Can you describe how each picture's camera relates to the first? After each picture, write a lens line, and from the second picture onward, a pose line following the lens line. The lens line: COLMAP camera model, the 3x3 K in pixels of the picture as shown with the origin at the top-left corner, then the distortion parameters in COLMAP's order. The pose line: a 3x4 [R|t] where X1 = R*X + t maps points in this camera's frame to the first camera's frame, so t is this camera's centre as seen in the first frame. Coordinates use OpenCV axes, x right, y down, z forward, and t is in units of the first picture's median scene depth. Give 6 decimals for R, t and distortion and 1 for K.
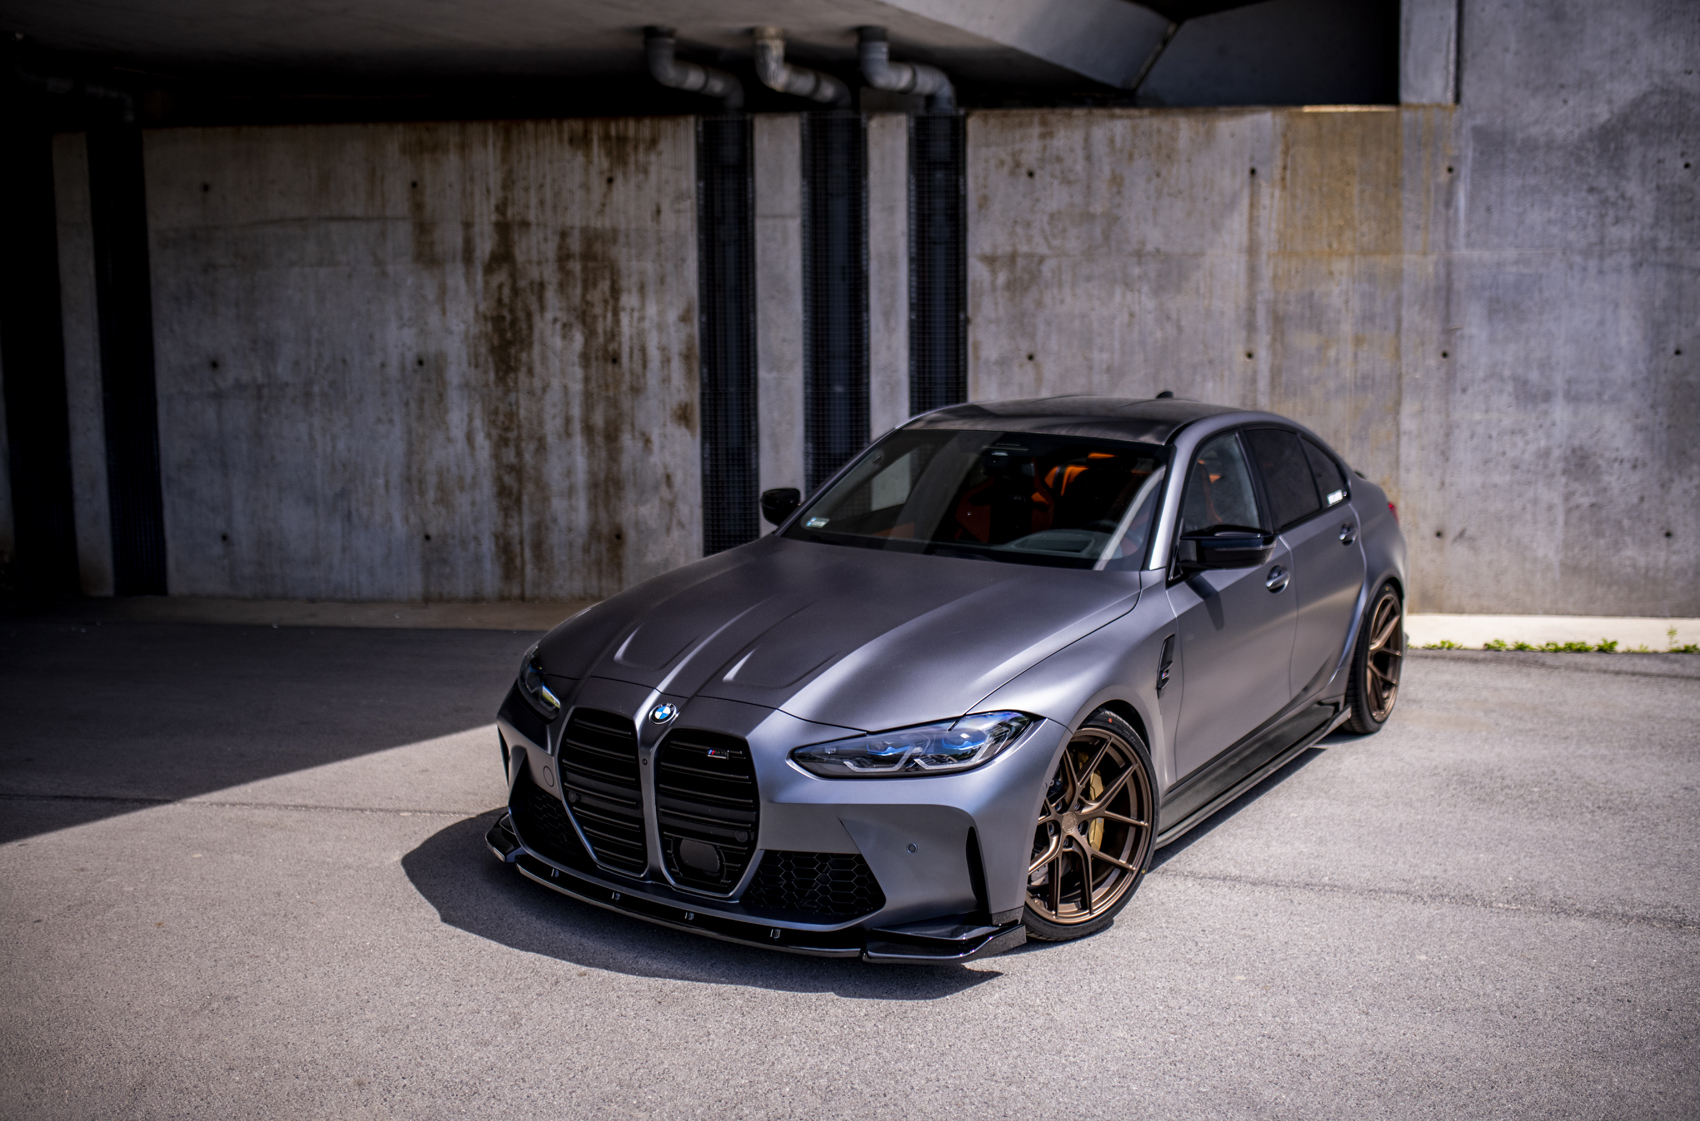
lens RADIAL K [[1636.8, 0, 849.7], [0, 1636.8, 565.4], [0, 0, 1]] dist [-0.023926, 0.000000]
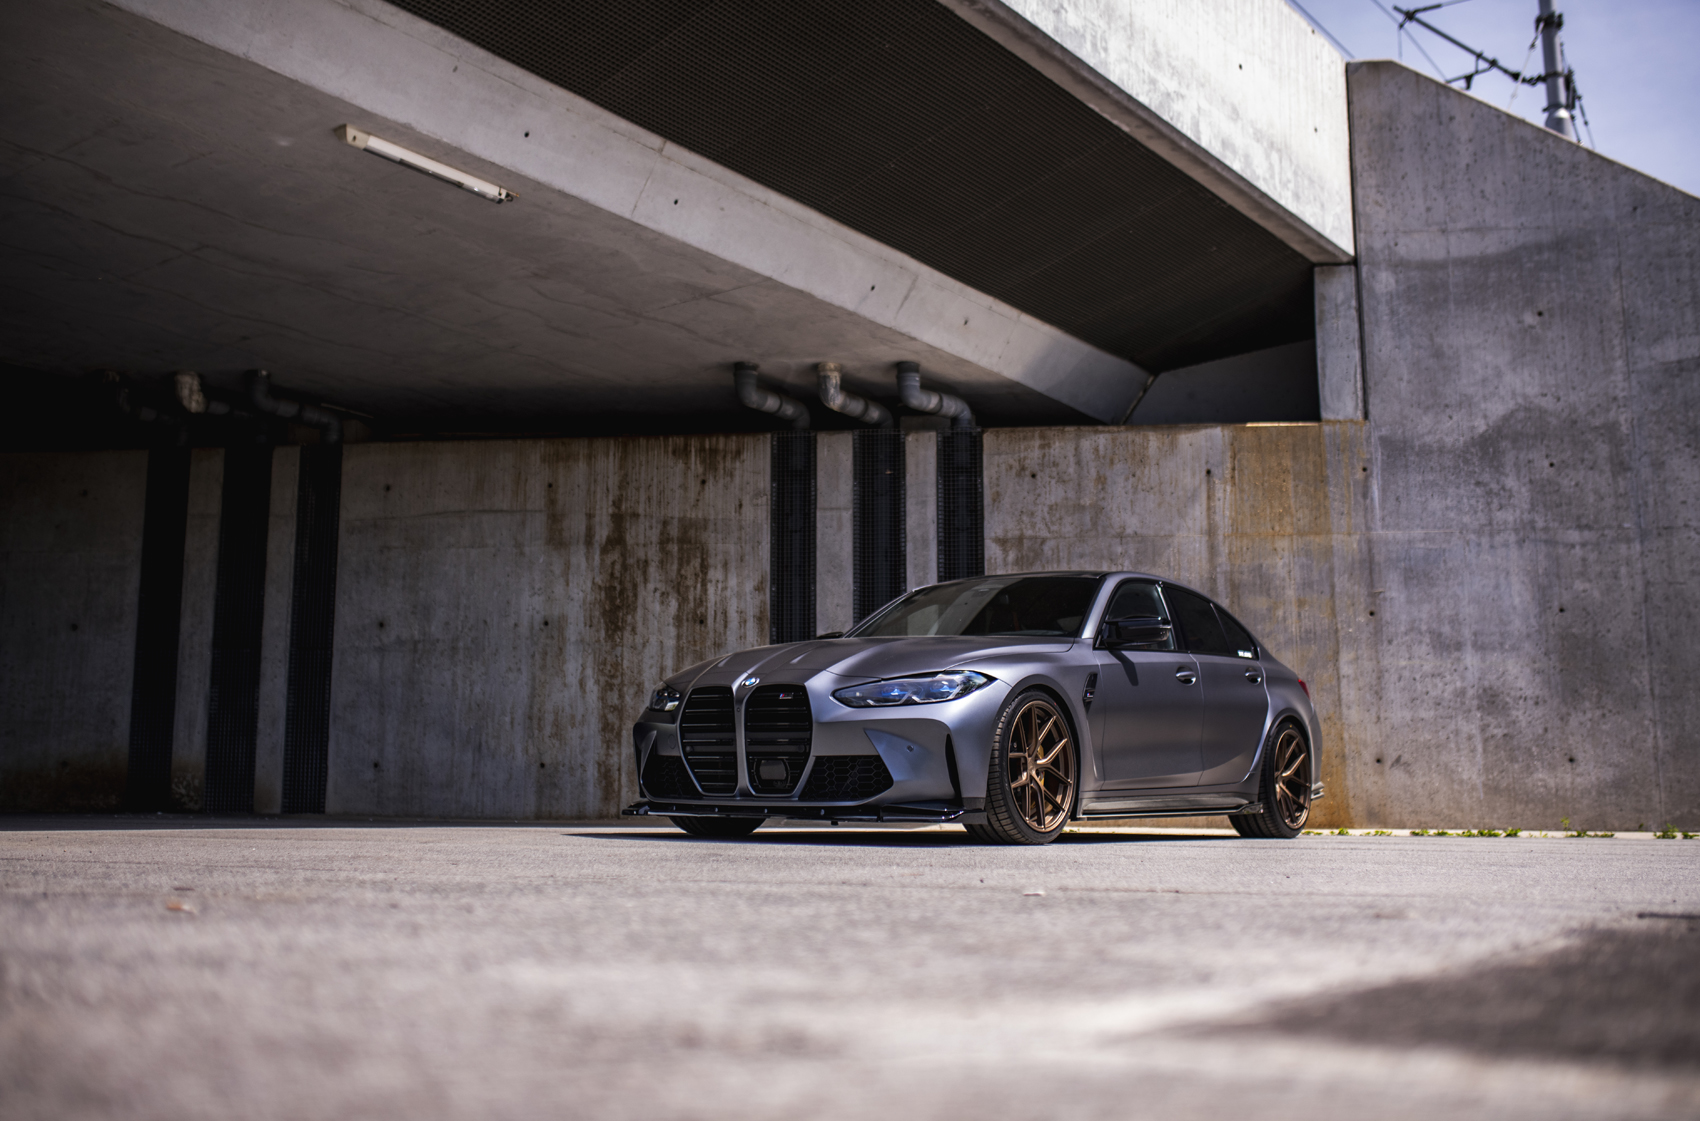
lens RADIAL K [[1636.8, 0, 847.3], [0, 1636.8, 572.7], [0, 0, 1]] dist [-0.023926, 0.000000]
pose [[0.999291, 0.003443, -0.037489, 0.014370], [-0.013354, 0.963473, -0.267472, 0.180748], [0.035199, 0.267783, 0.962836, -0.217238]]
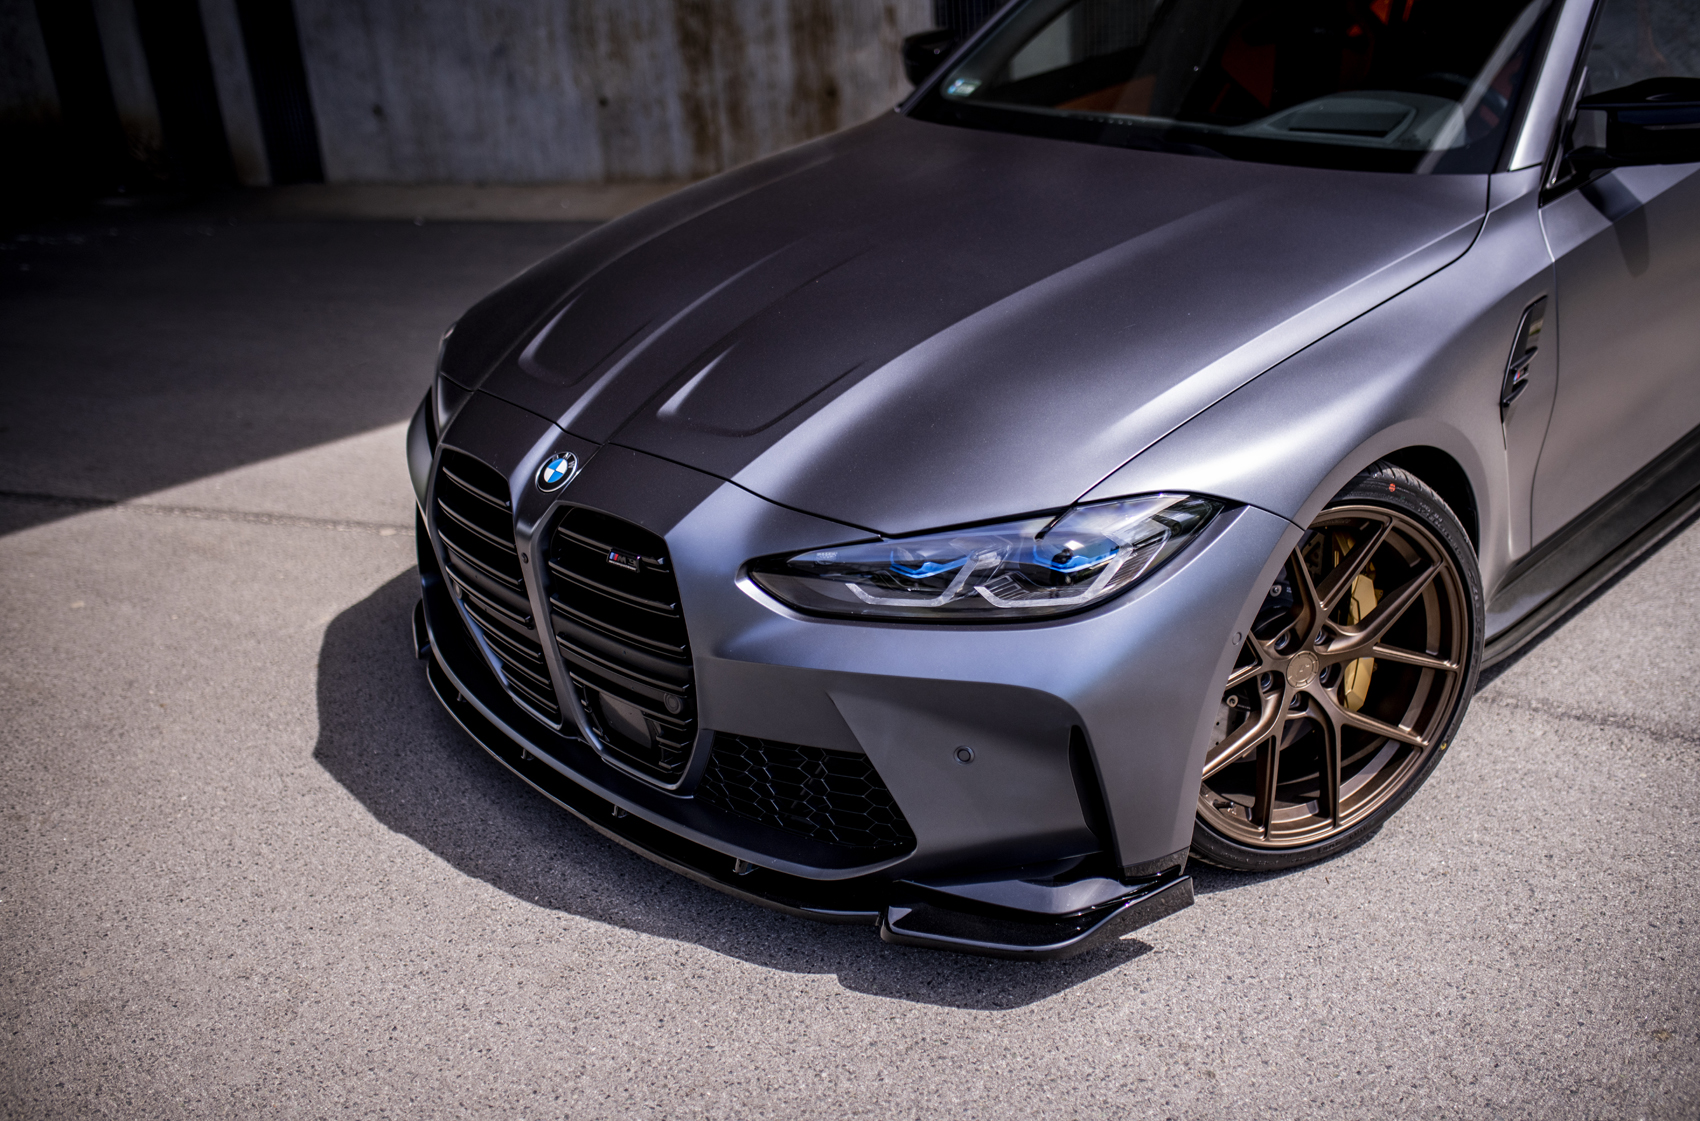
lens RADIAL K [[1636.8, 0, 838.3], [0, 1636.8, 568.0], [0, 0, 1]] dist [-0.023926, 0.000000]
pose [[0.973517, 0.032563, -0.226282, 0.050351], [0.031277, 0.961525, 0.272930, -0.013390], [0.226463, -0.272780, 0.935043, 0.221599]]
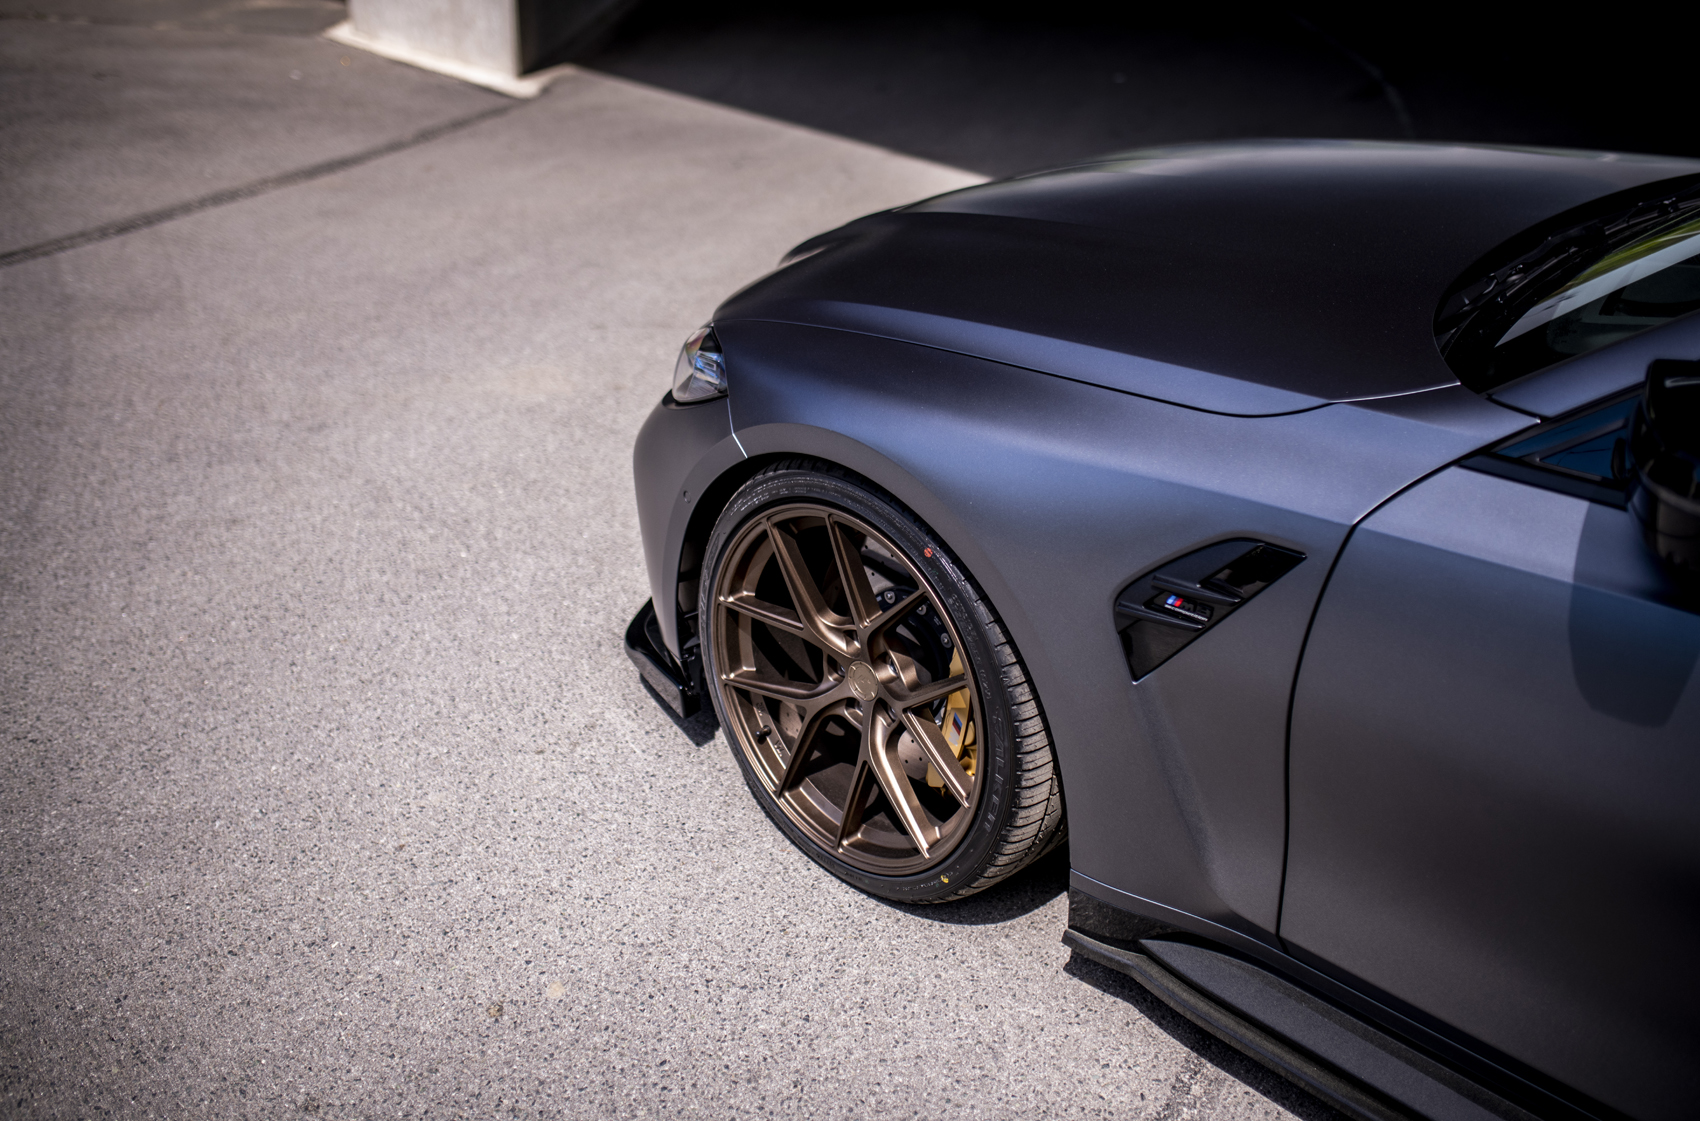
lens RADIAL K [[1636.8, 0, 850.5], [0, 1636.8, 560.2], [0, 0, 1]] dist [-0.023926, 0.000000]
pose [[-0.212796, 0.450158, -0.867223, 0.273686], [-0.141900, 0.863904, 0.483254, -0.059178], [0.966738, 0.225893, -0.119958, 0.503244]]
